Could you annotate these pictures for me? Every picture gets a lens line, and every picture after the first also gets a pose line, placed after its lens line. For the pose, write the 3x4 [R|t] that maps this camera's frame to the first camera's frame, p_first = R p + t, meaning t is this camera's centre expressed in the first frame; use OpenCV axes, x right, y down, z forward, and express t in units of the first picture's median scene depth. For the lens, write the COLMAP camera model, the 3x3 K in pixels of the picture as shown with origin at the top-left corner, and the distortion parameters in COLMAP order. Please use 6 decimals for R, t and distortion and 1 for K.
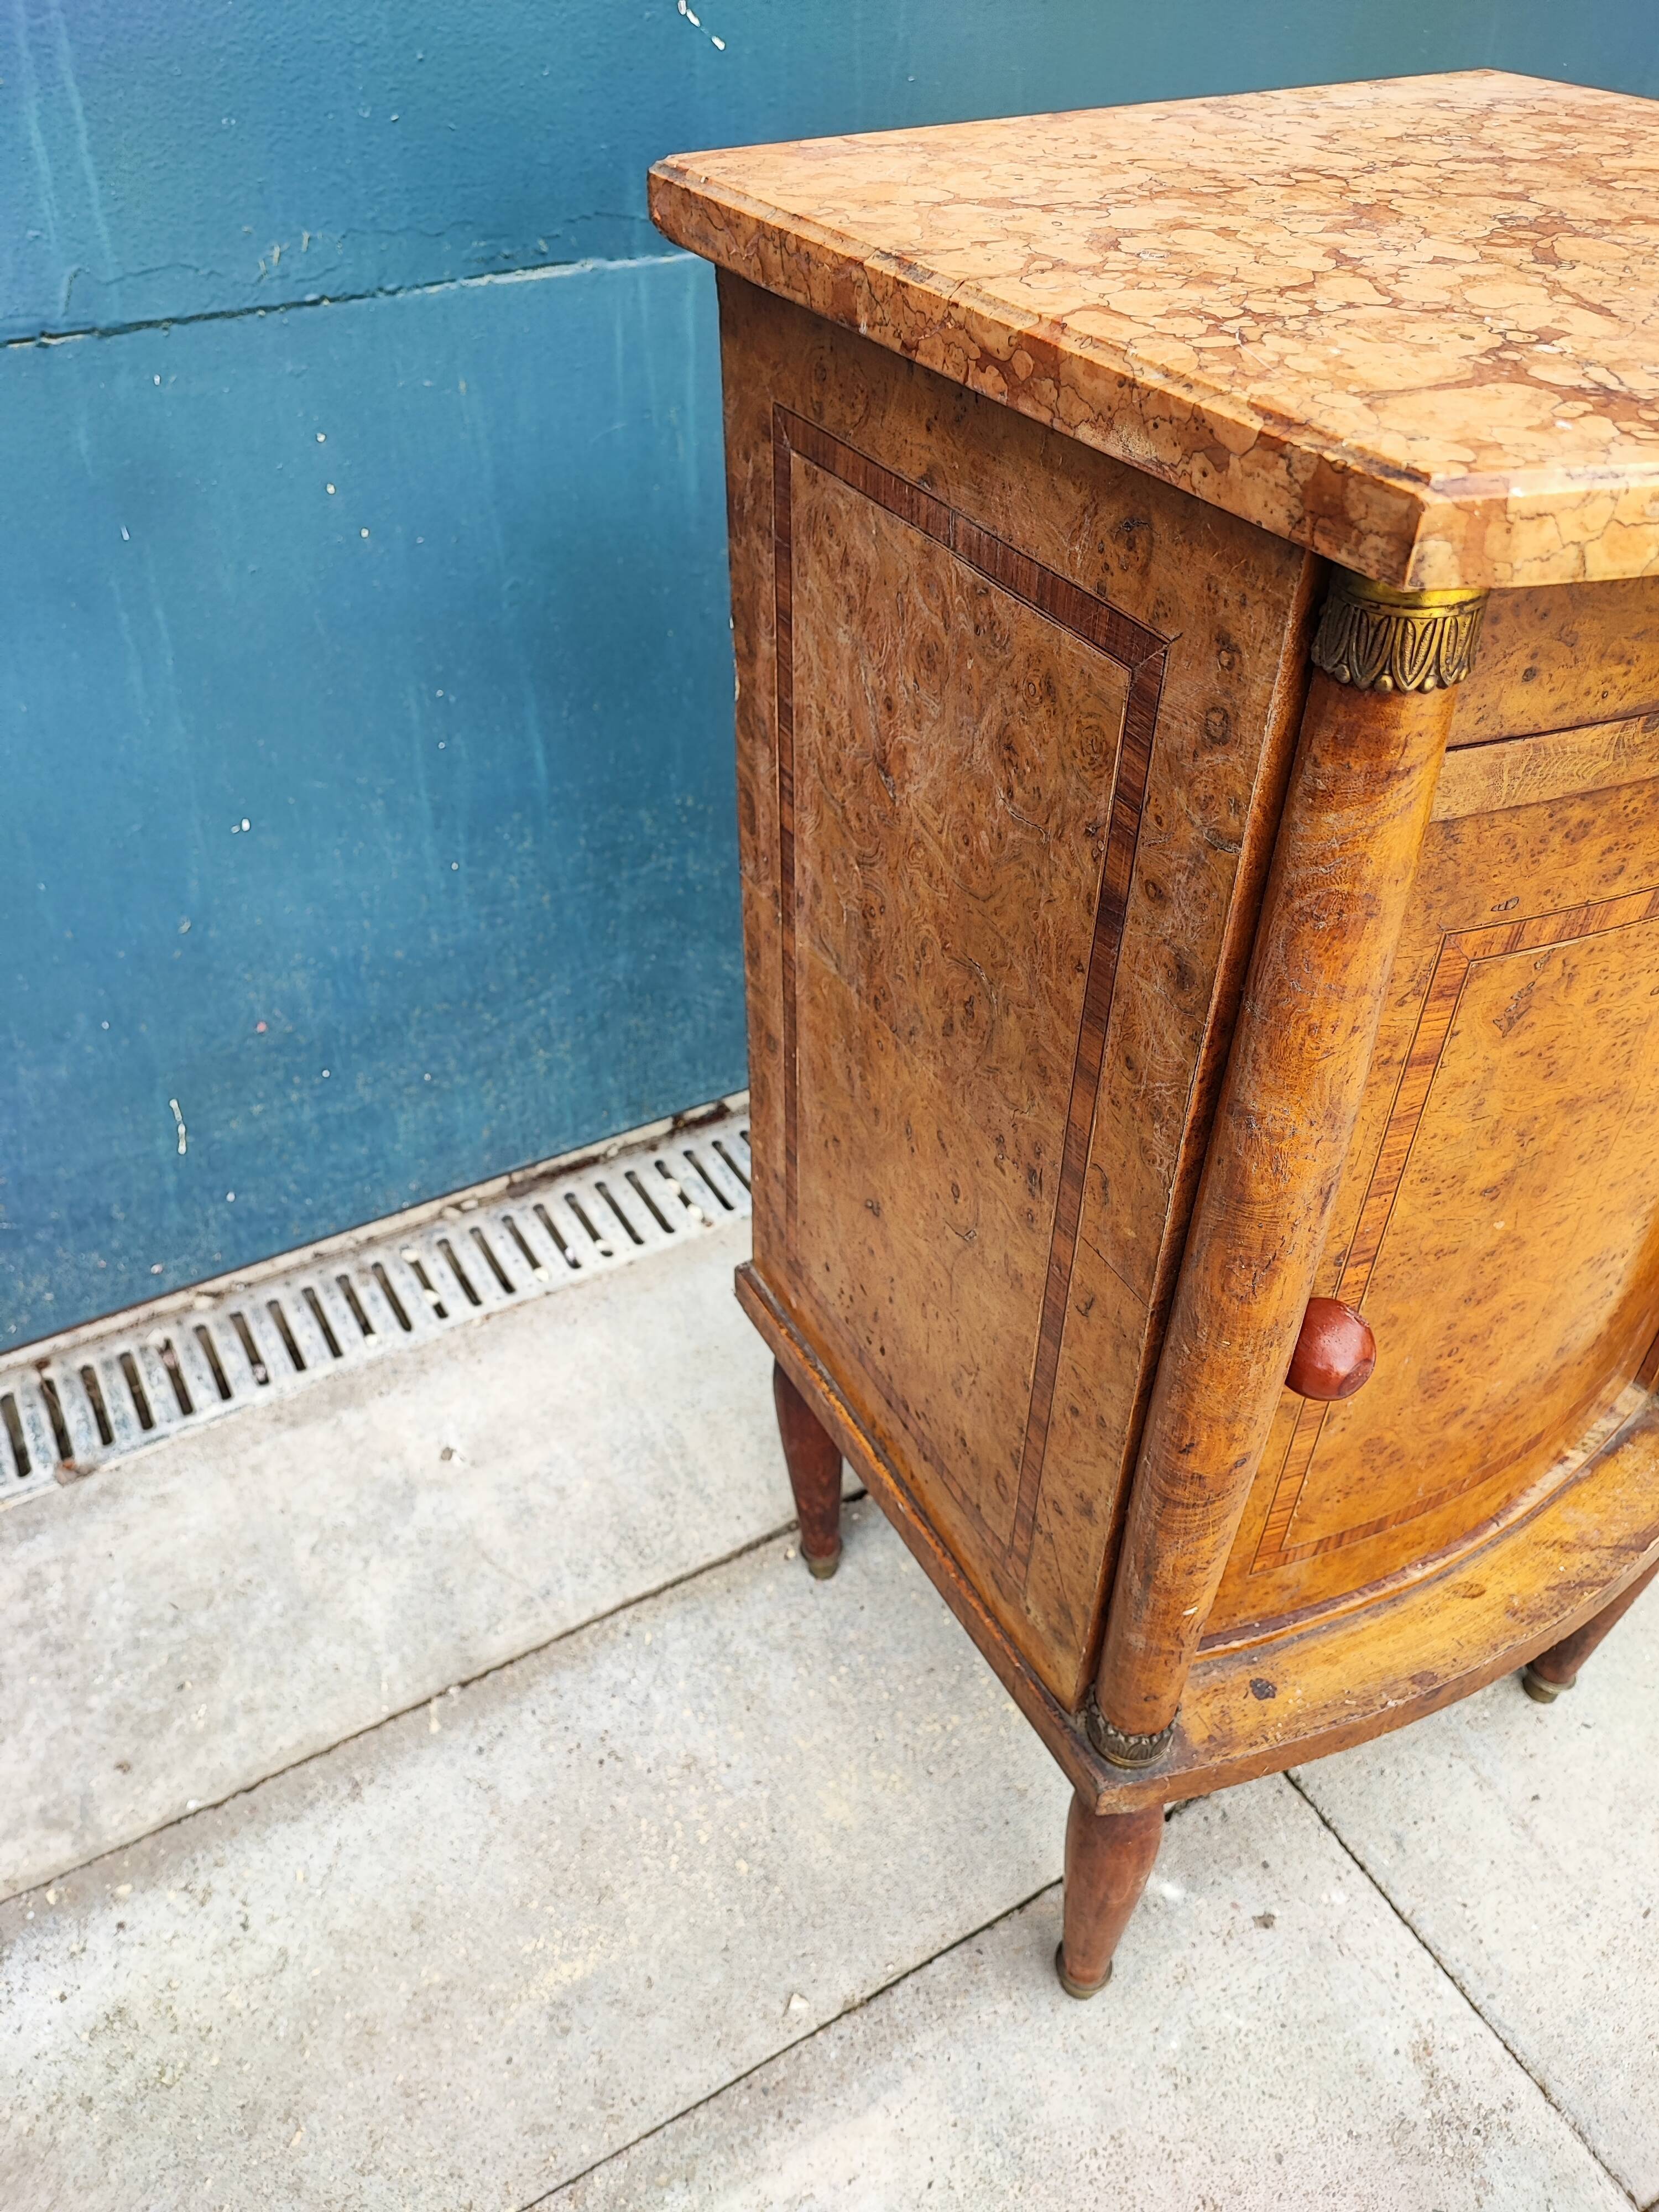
lens RADIAL K [[1598.2, 0, 837.6], [0, 1598.2, 1110.2], [0, 0, 1]] dist [0.064424, -0.086943]
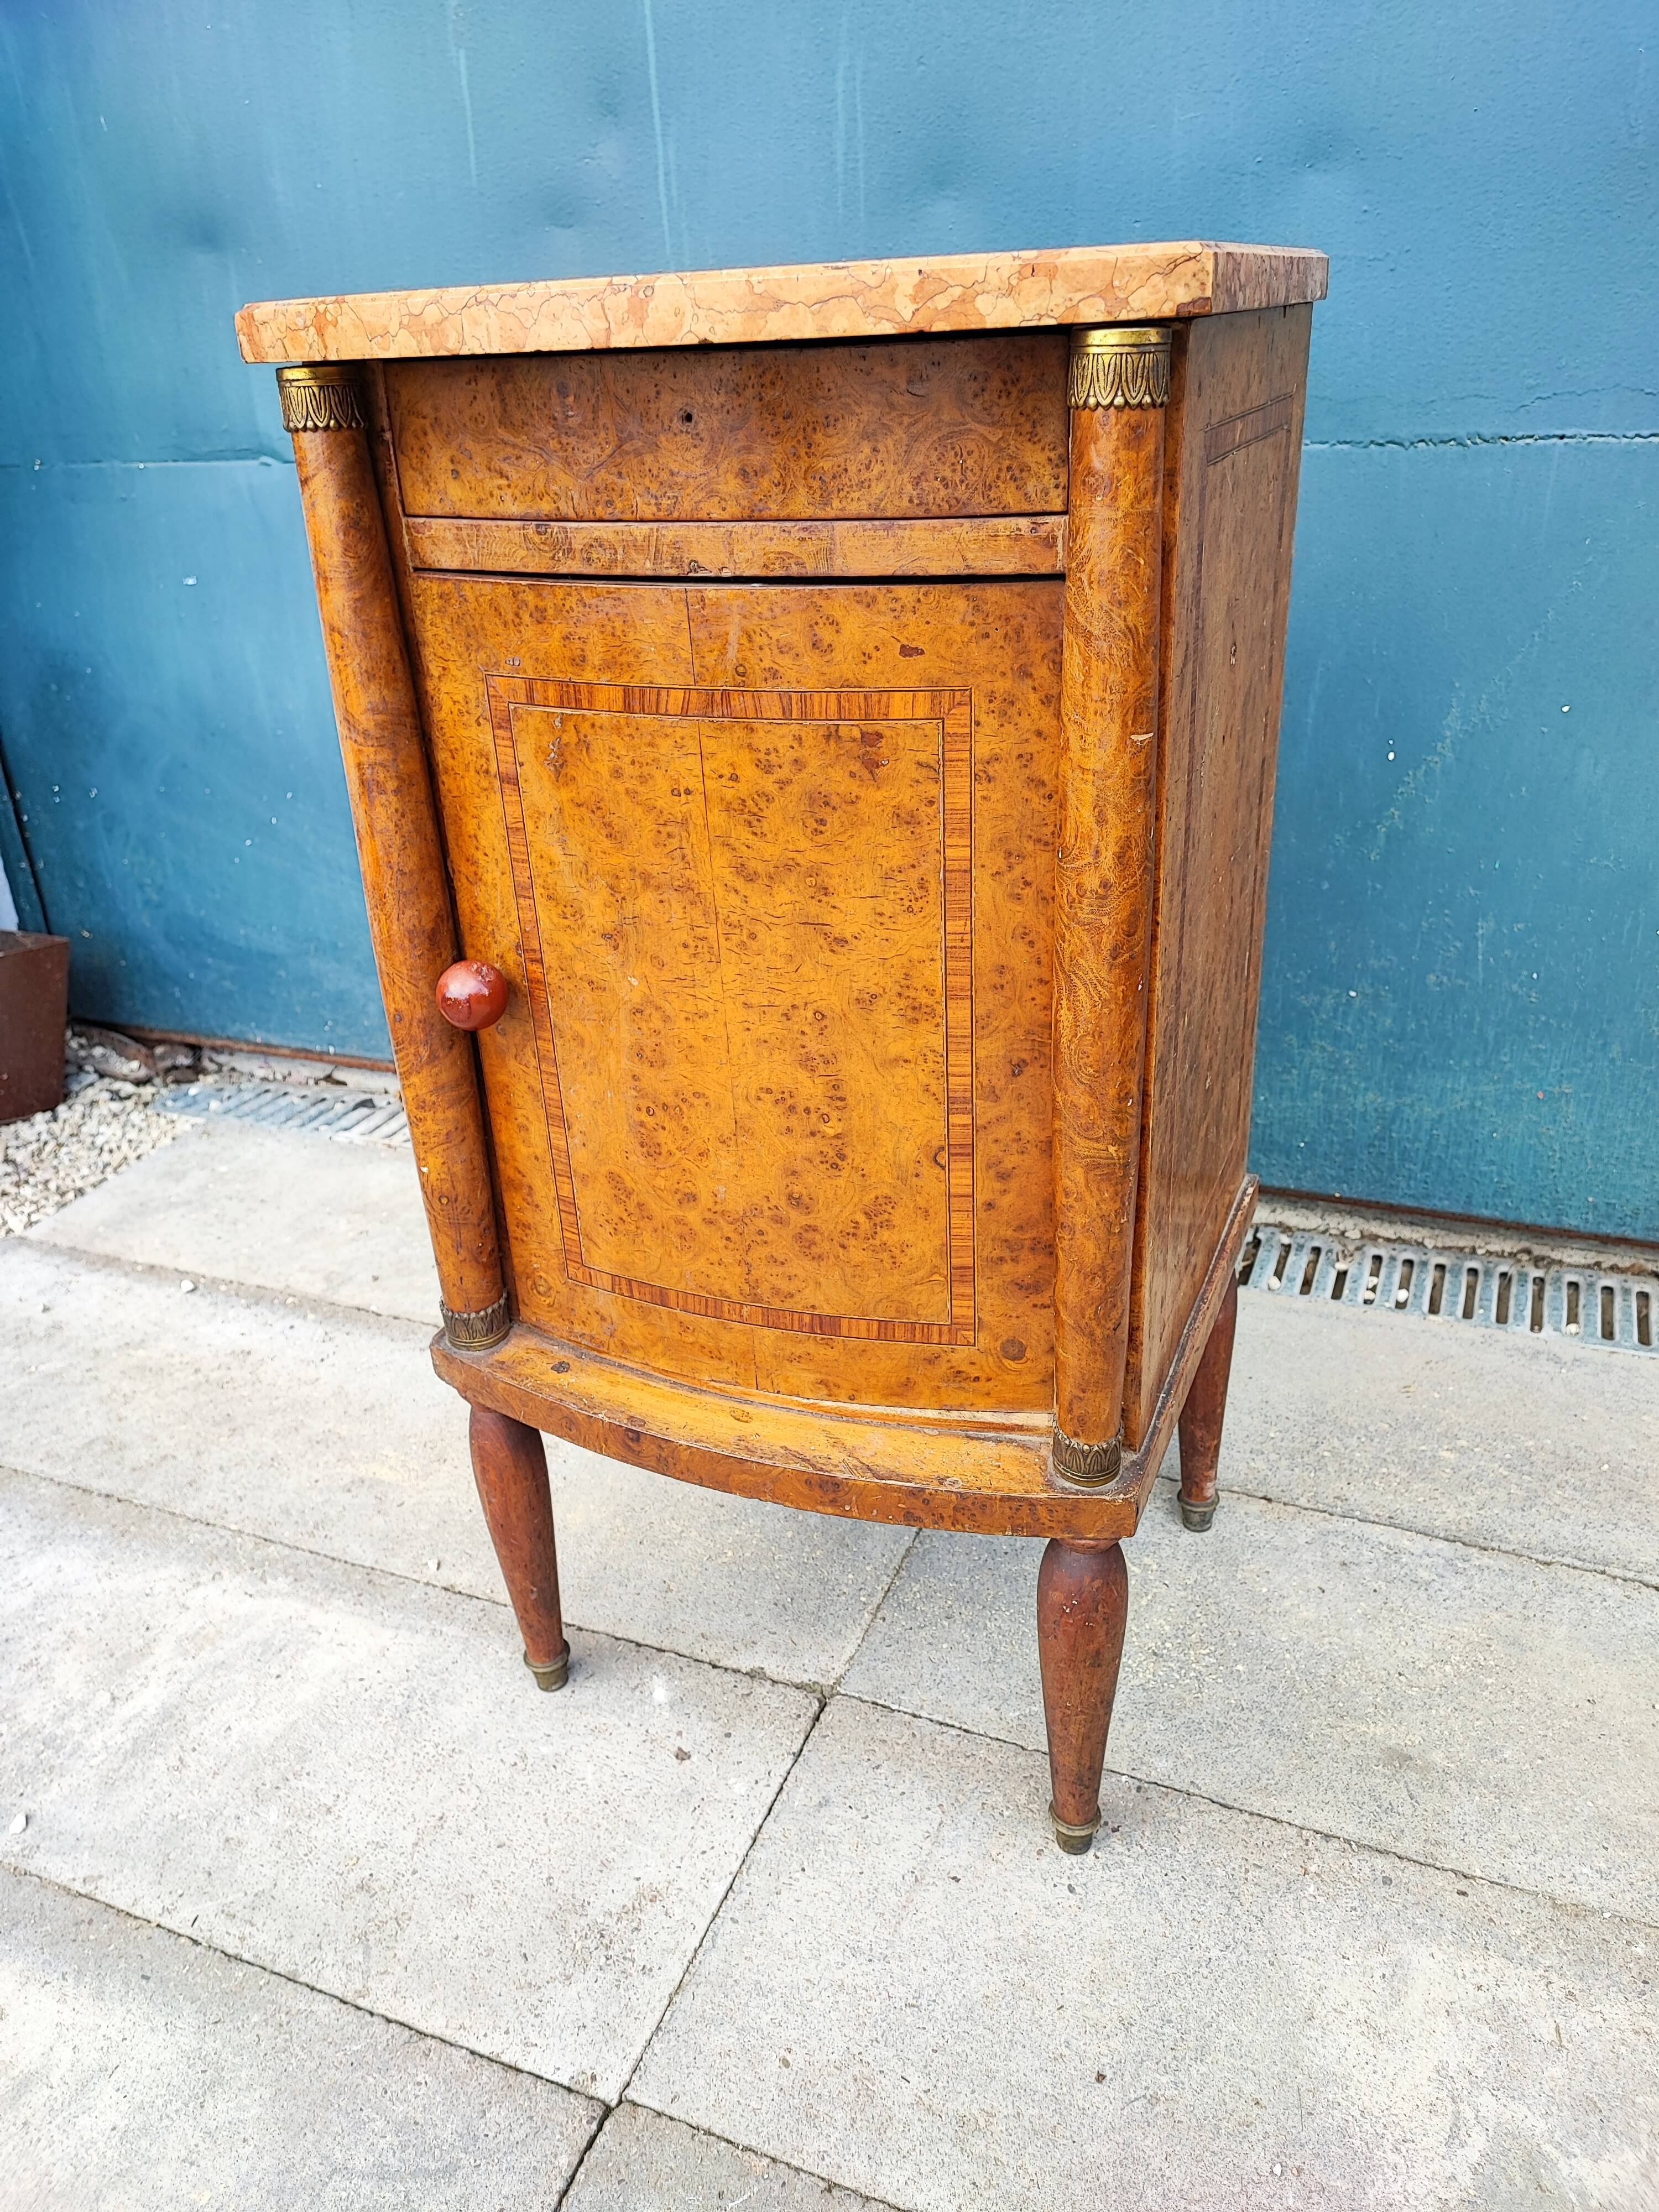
lens RADIAL K [[1594.7, 0, 835.7], [0, 1594.7, 1116.0], [0, 0, 1]] dist [0.067467, -0.085945]
pose [[0.613814, 0.317232, -0.722908, 1.011104], [-0.471532, 0.881747, -0.013439, 0.077472], [0.633159, 0.349123, 0.690814, 0.148168]]
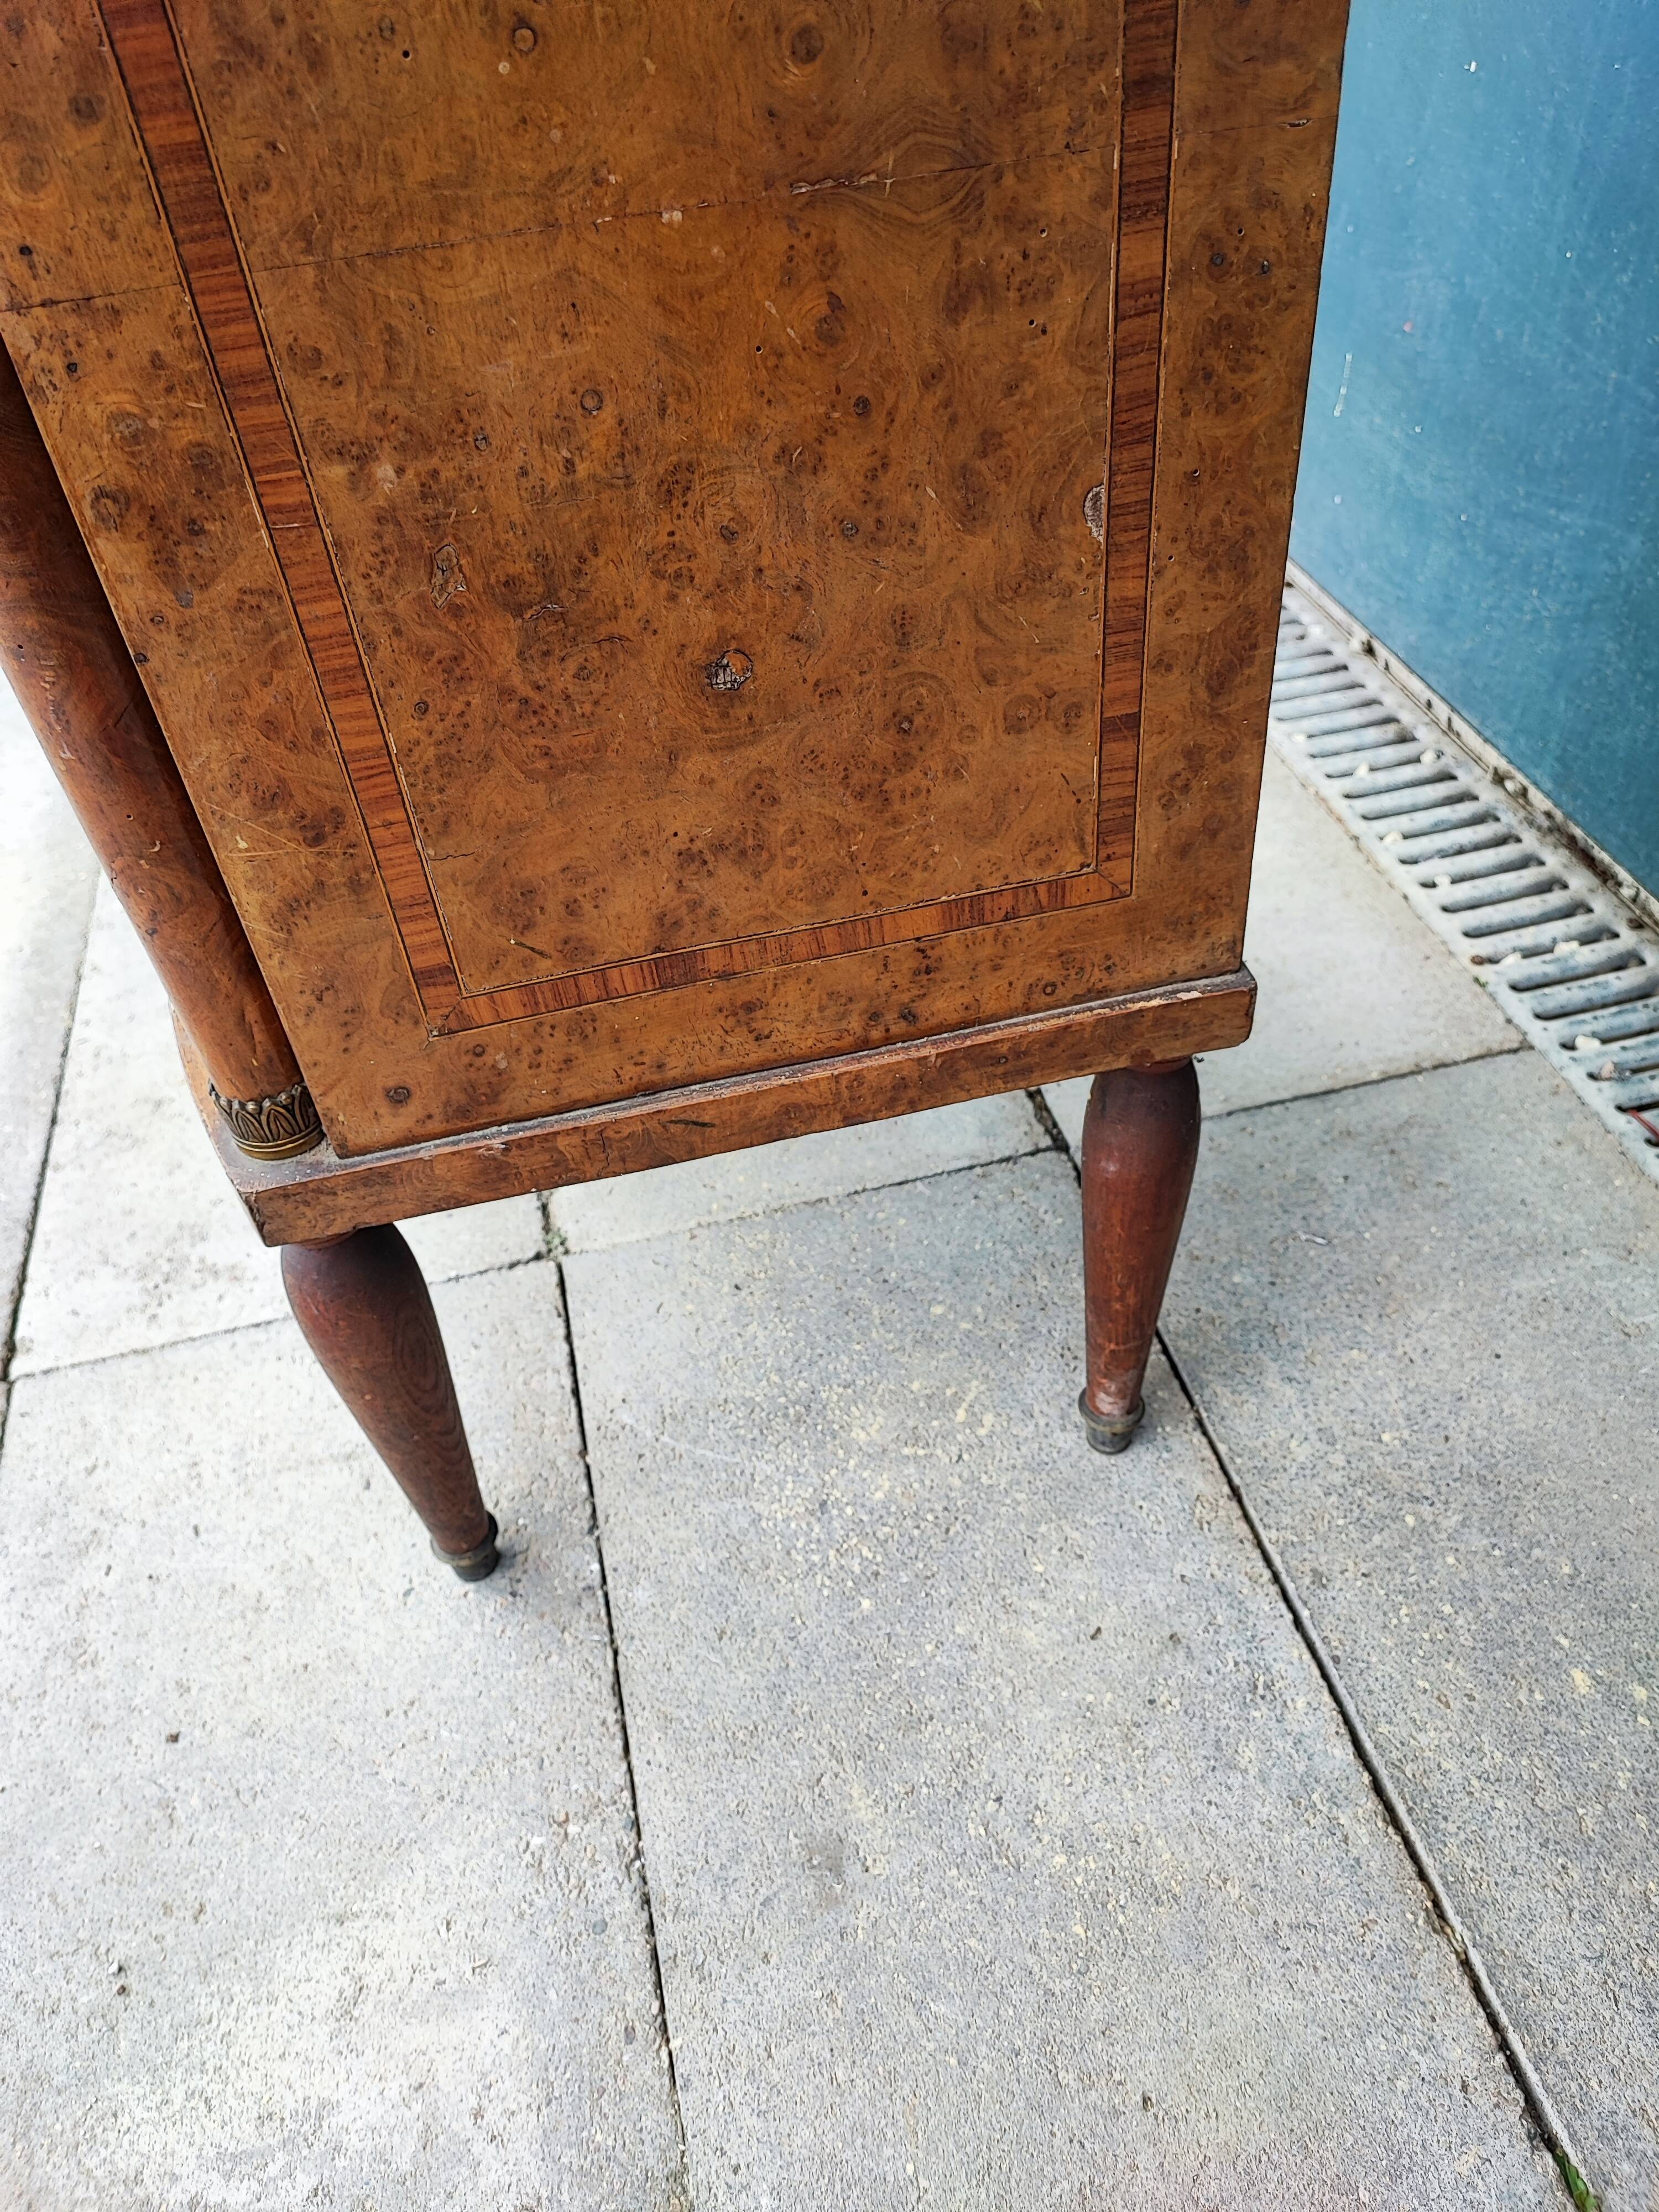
lens RADIAL K [[1617.0, 0, 839.3], [0, 1617.0, 1106.1], [0, 0, 1]] dist [0.003861, 0.001157]
pose [[-0.286202, 0.658655, -0.695889, 0.860094], [-0.564254, 0.471125, 0.677981, -0.359639], [0.774407, 0.586698, 0.236812, 0.952373]]
